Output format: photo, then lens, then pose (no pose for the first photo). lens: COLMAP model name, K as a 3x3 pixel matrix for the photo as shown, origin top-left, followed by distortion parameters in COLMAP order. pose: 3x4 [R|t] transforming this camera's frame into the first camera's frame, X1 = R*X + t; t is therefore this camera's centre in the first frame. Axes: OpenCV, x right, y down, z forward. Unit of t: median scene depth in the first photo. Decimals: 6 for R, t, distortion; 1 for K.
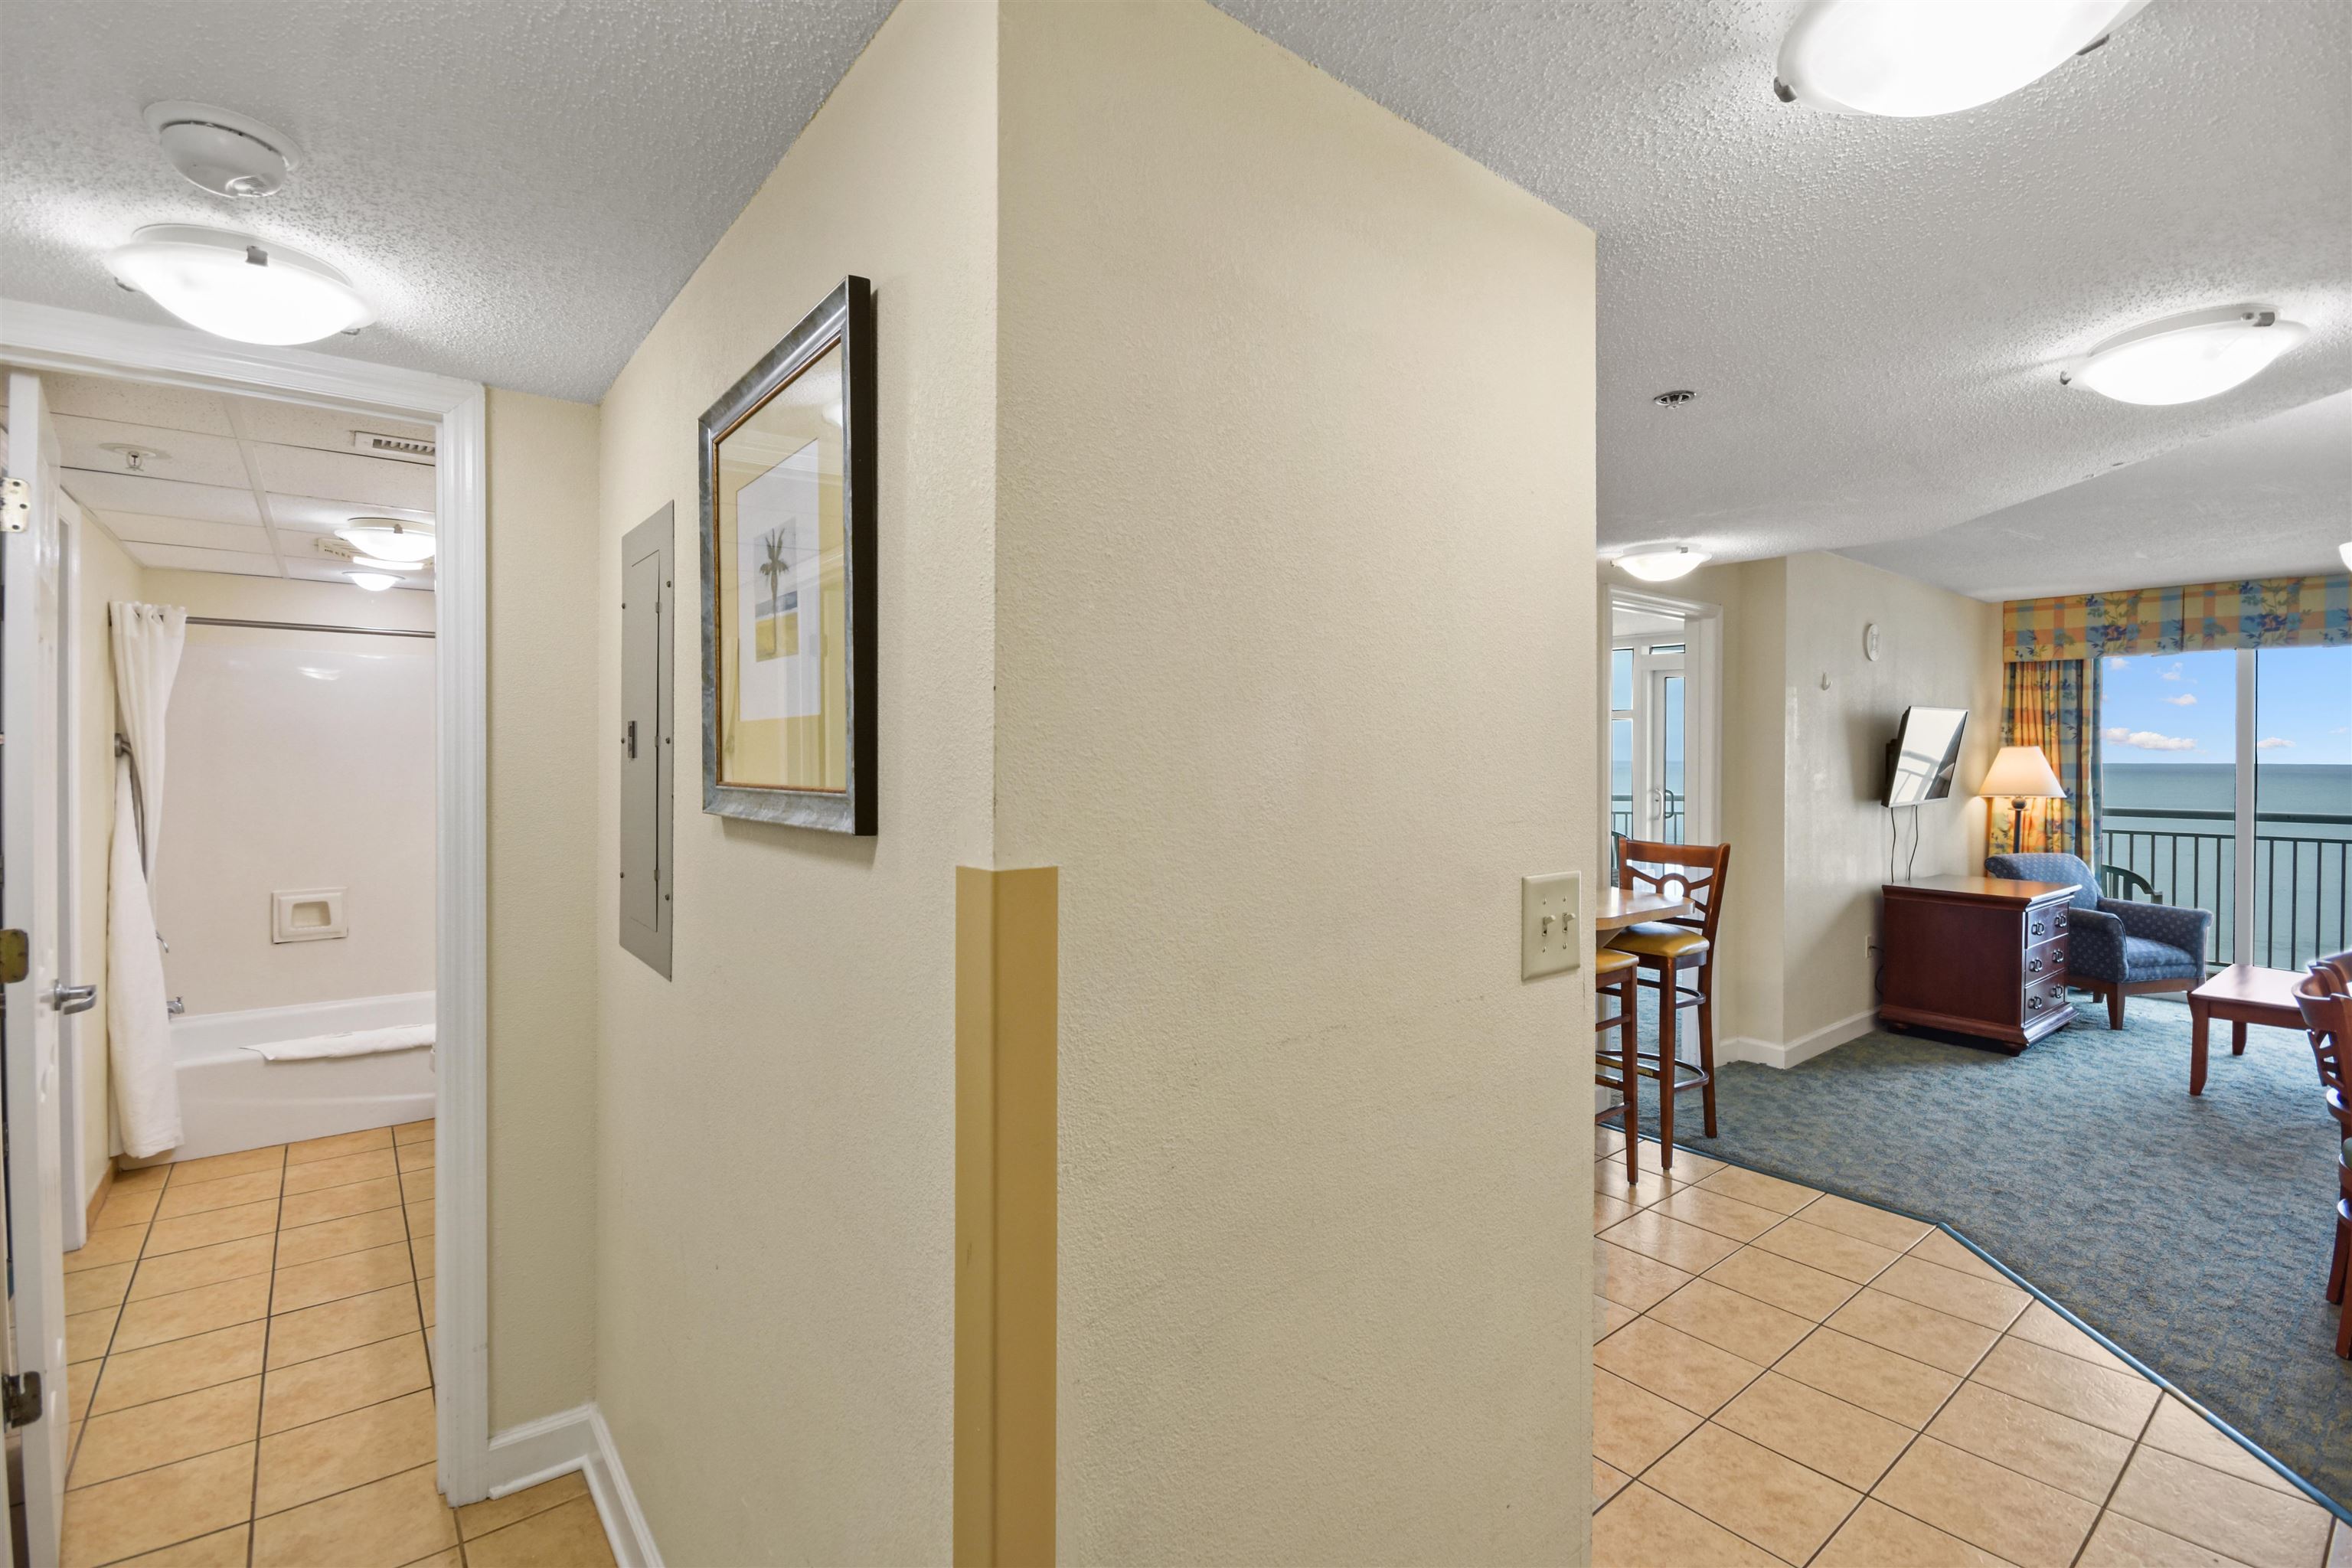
lens RADIAL K [[1040.7, 0, 1166.5], [0, 1040.7, 765.8], [0, 0, 1]] dist [0.022476, -0.018960]
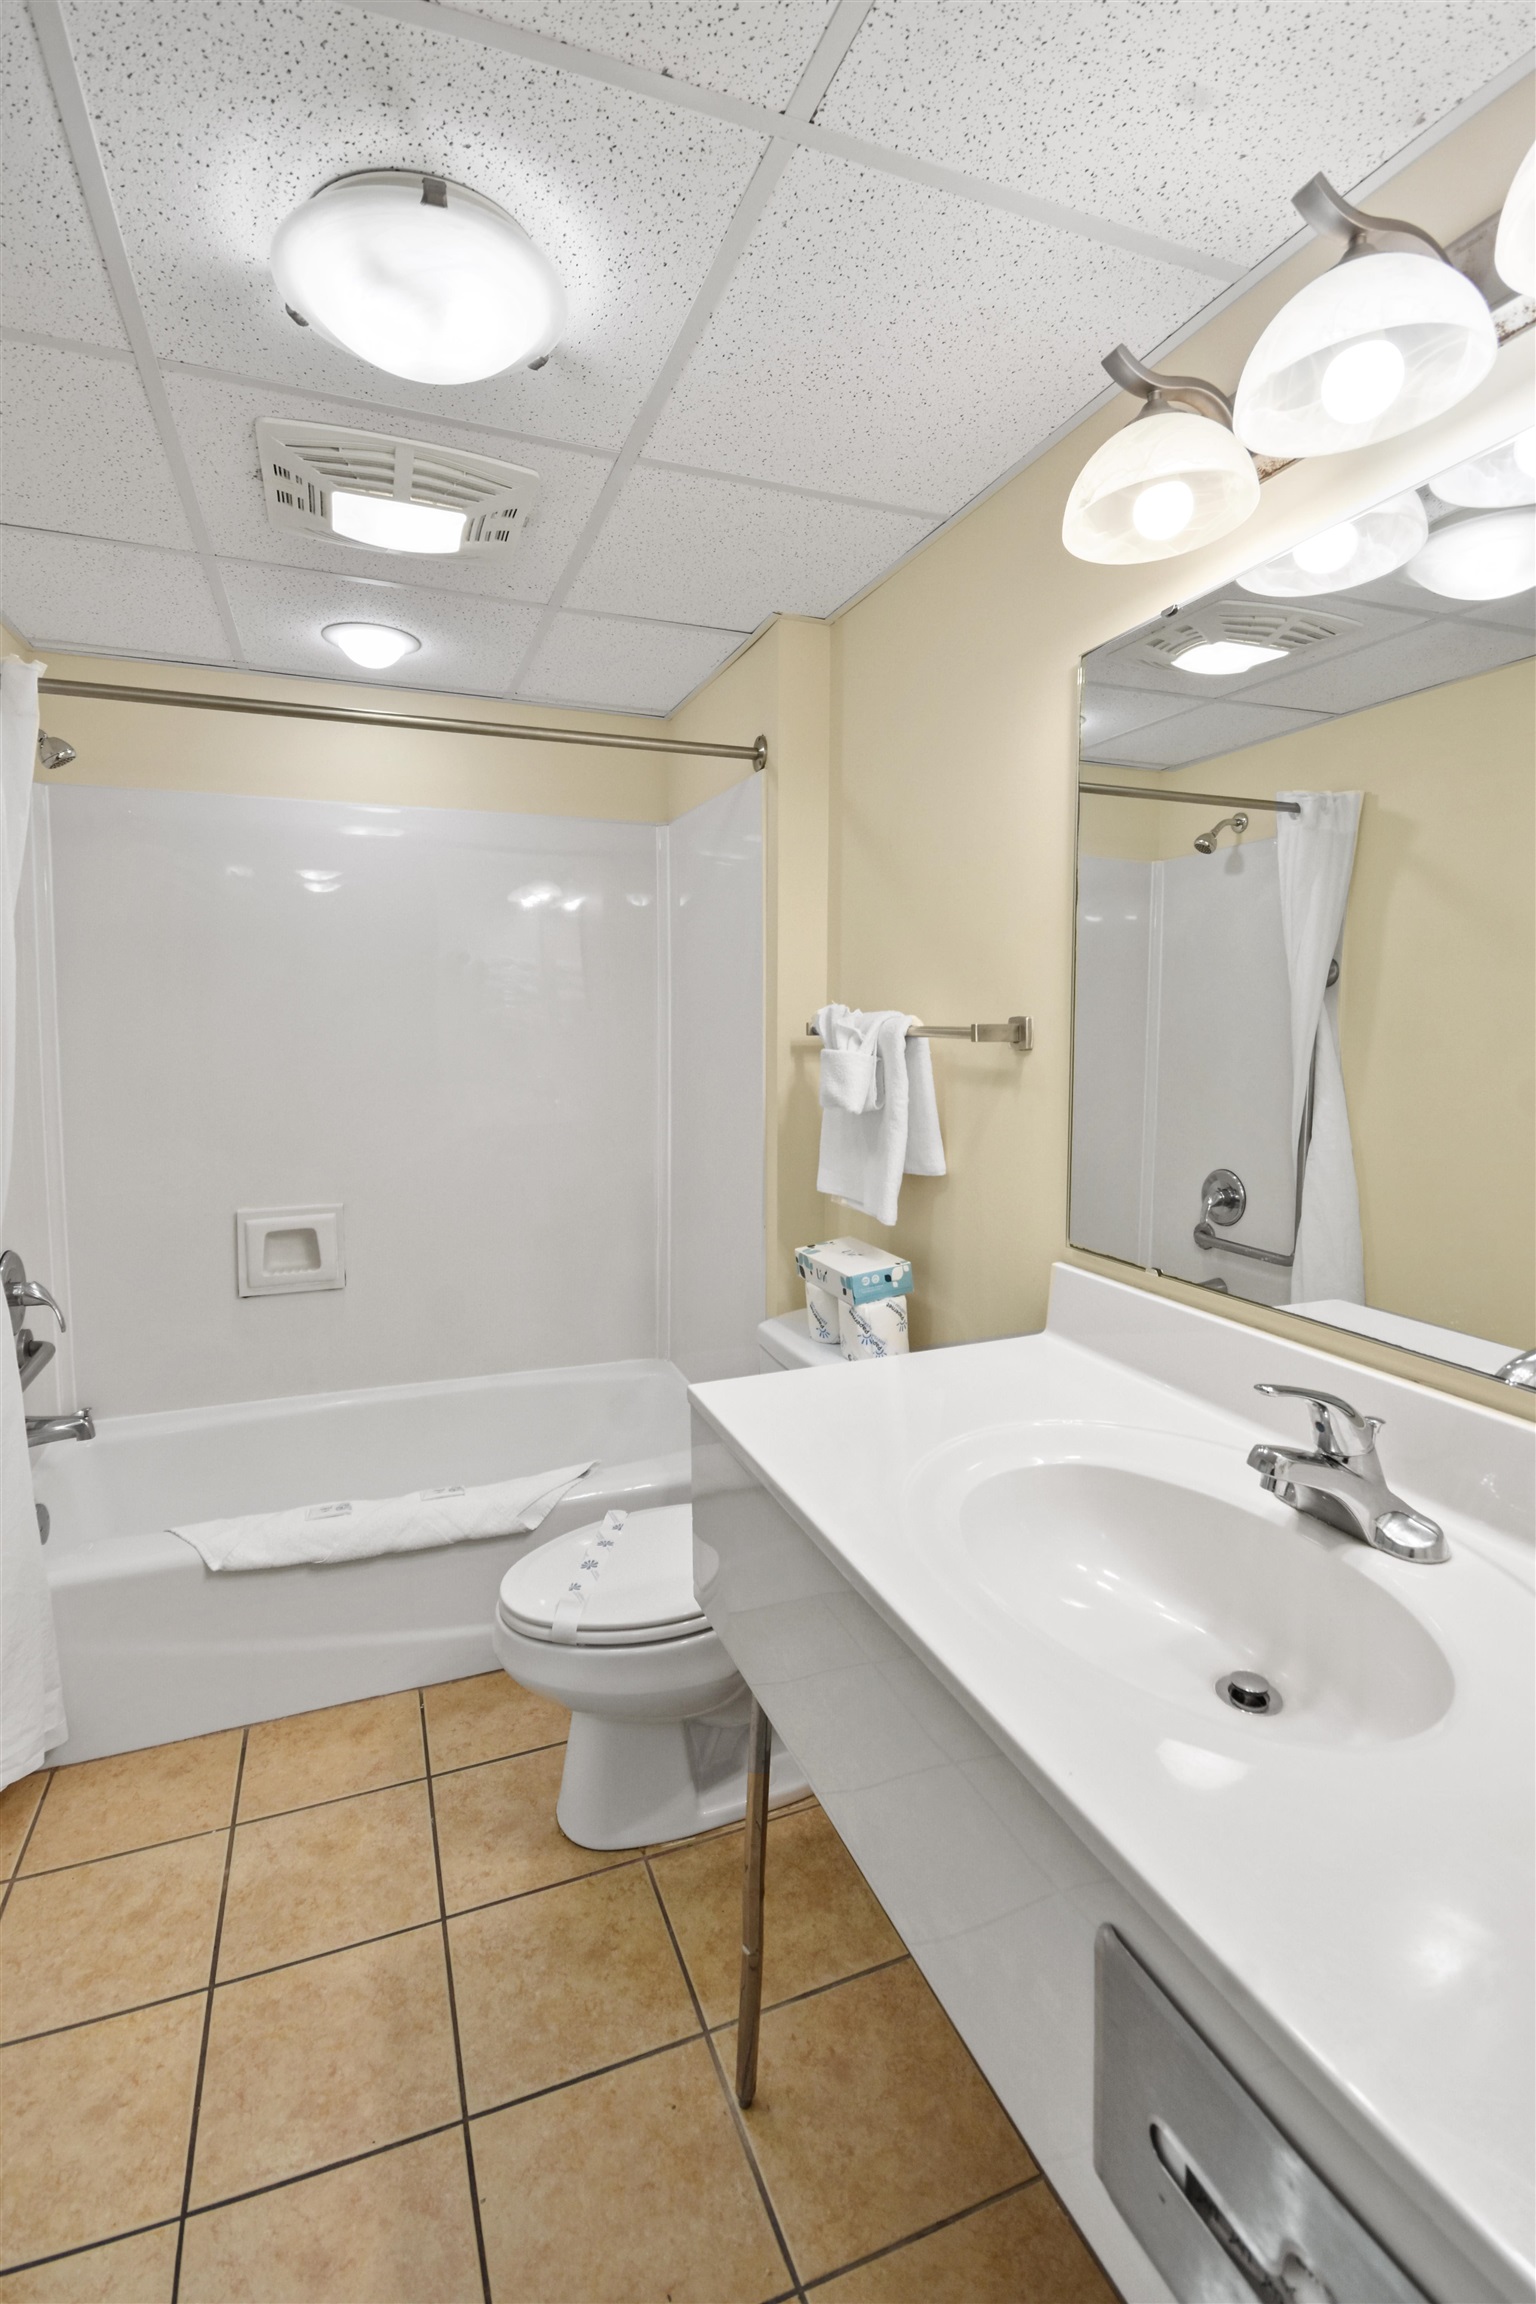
lens RADIAL K [[1038.6, 0, 771.9], [0, 1038.6, 1054.2], [0, 0, 1]] dist [0.001509, -0.009873]
pose [[0.959004, 0.002097, -0.283386, -0.607750], [0.006624, 0.999534, 0.029814, 0.024638], [0.283317, -0.030469, 0.958542, 0.805359]]
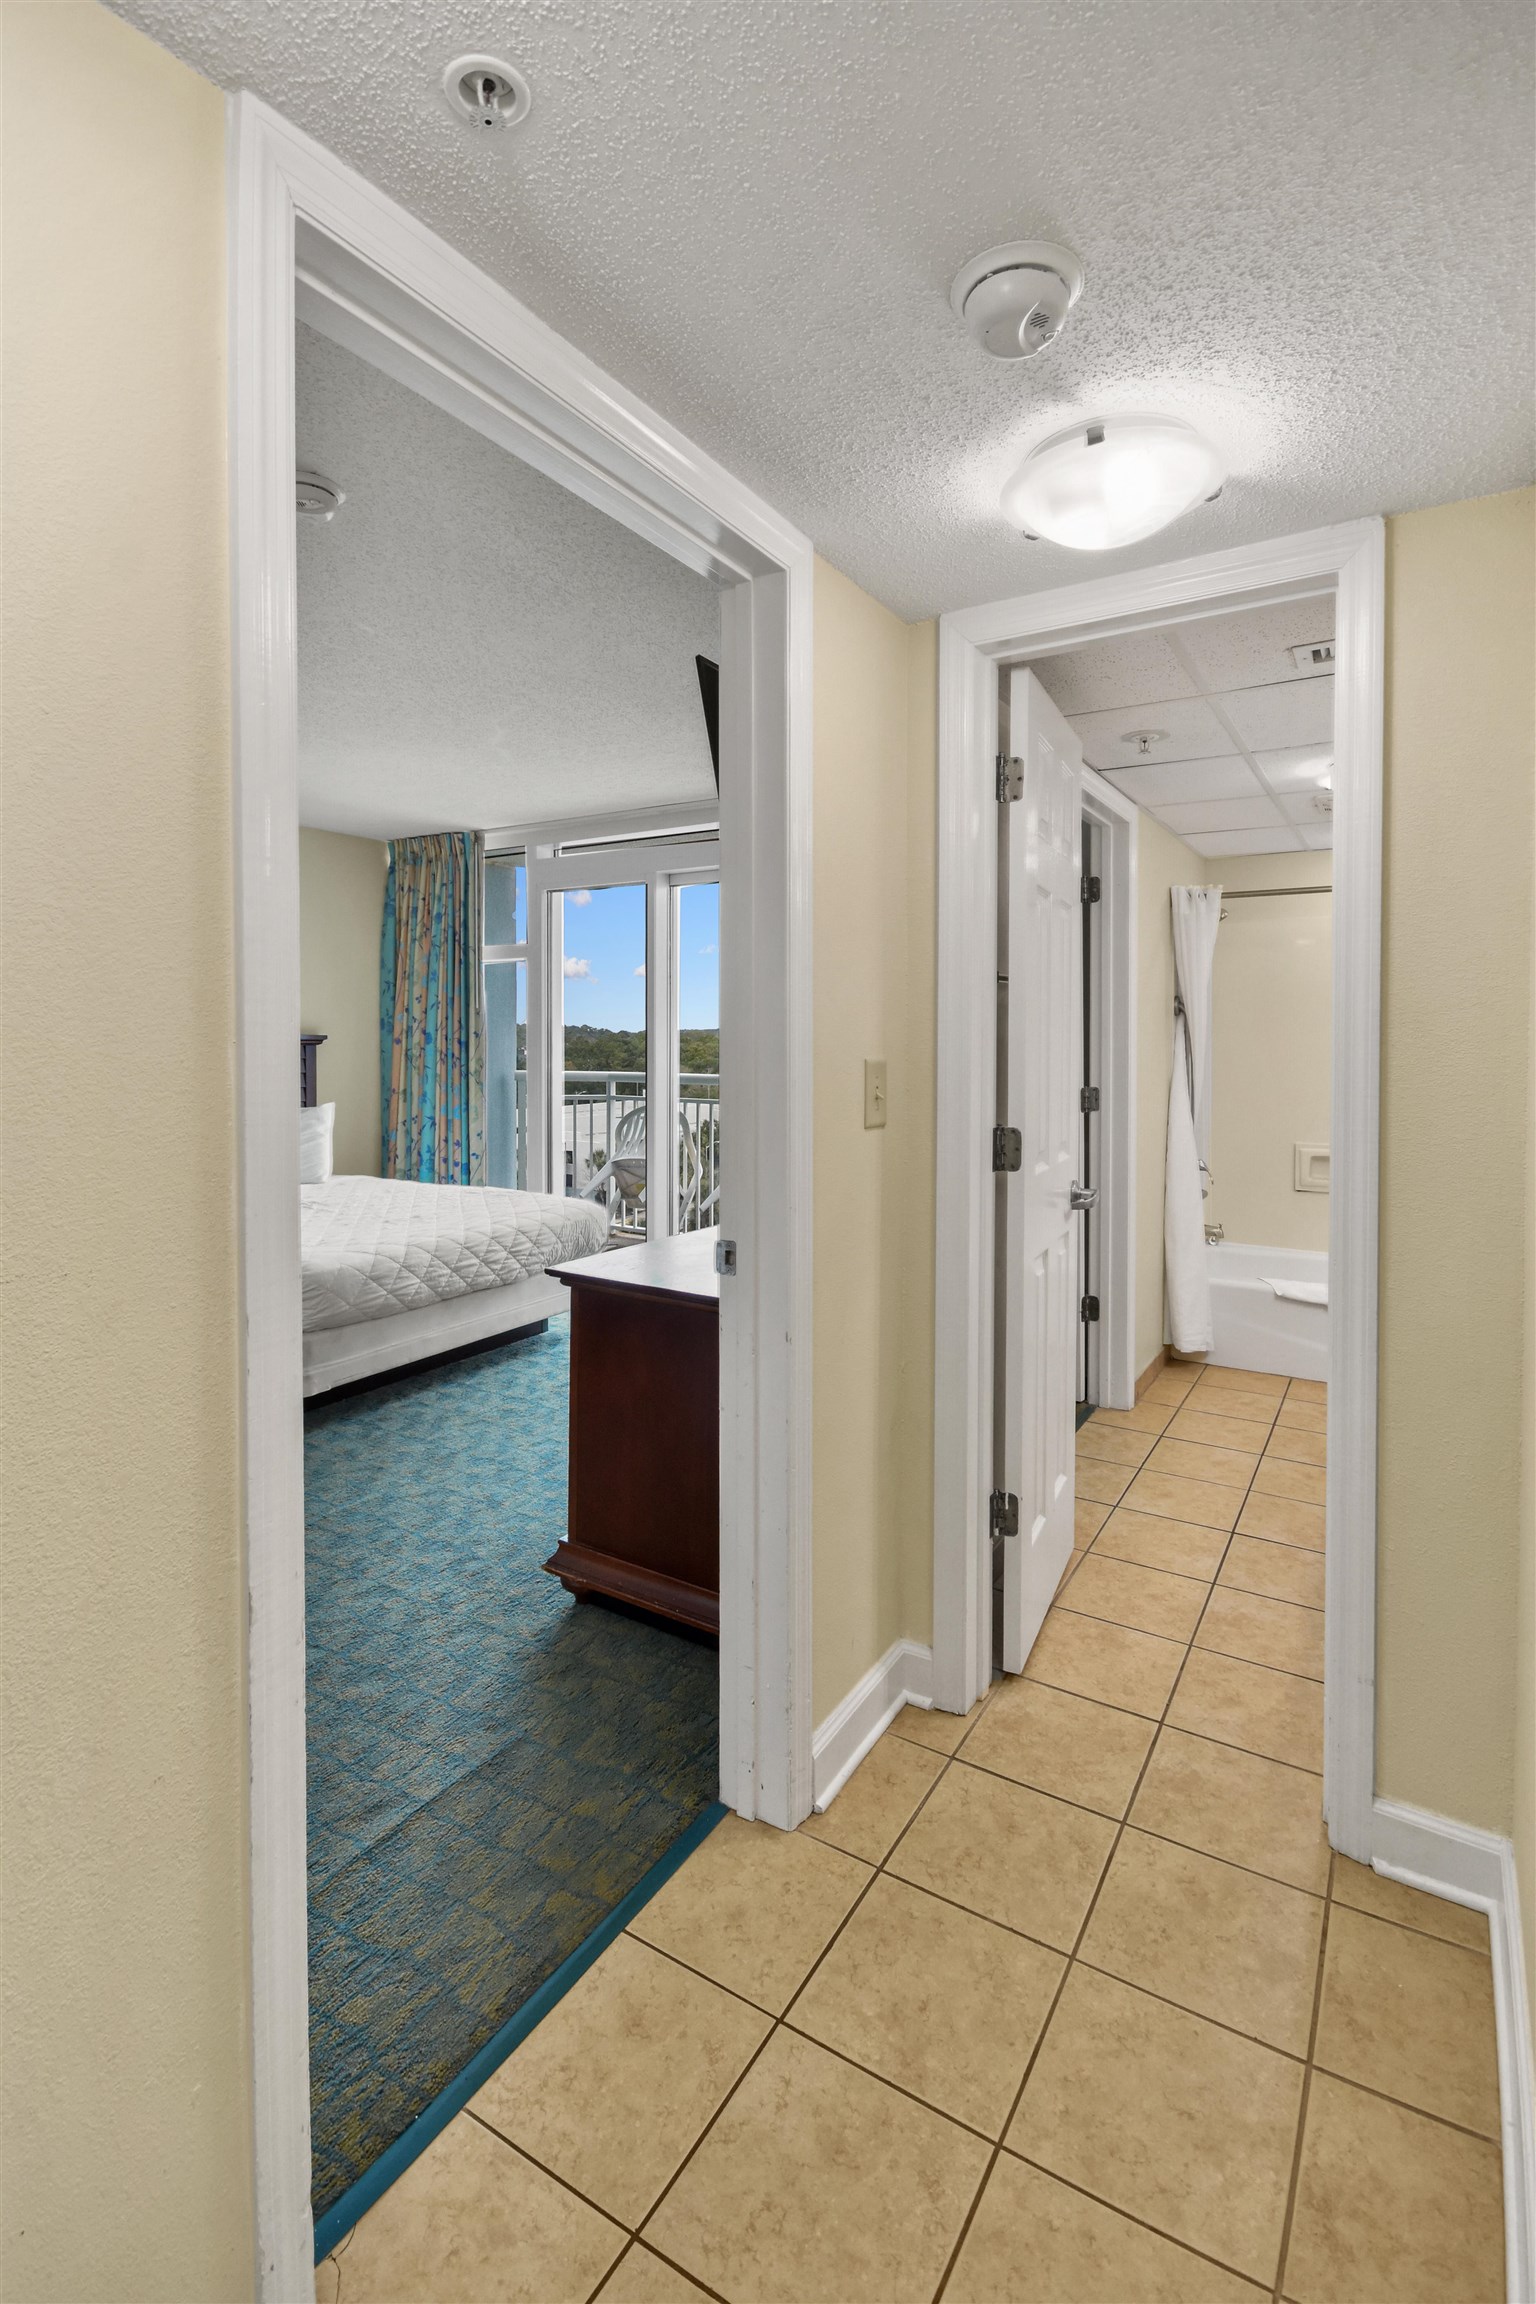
lens RADIAL K [[1038.6, 0, 771.9], [0, 1038.6, 1054.2], [0, 0, 1]] dist [0.001509, -0.009873]
pose [[0.331907, 0.012946, -0.943223, -0.030044], [-0.011721, 0.999885, 0.009599, 0.037689], [0.943239, 0.007869, 0.332021, 0.197984]]
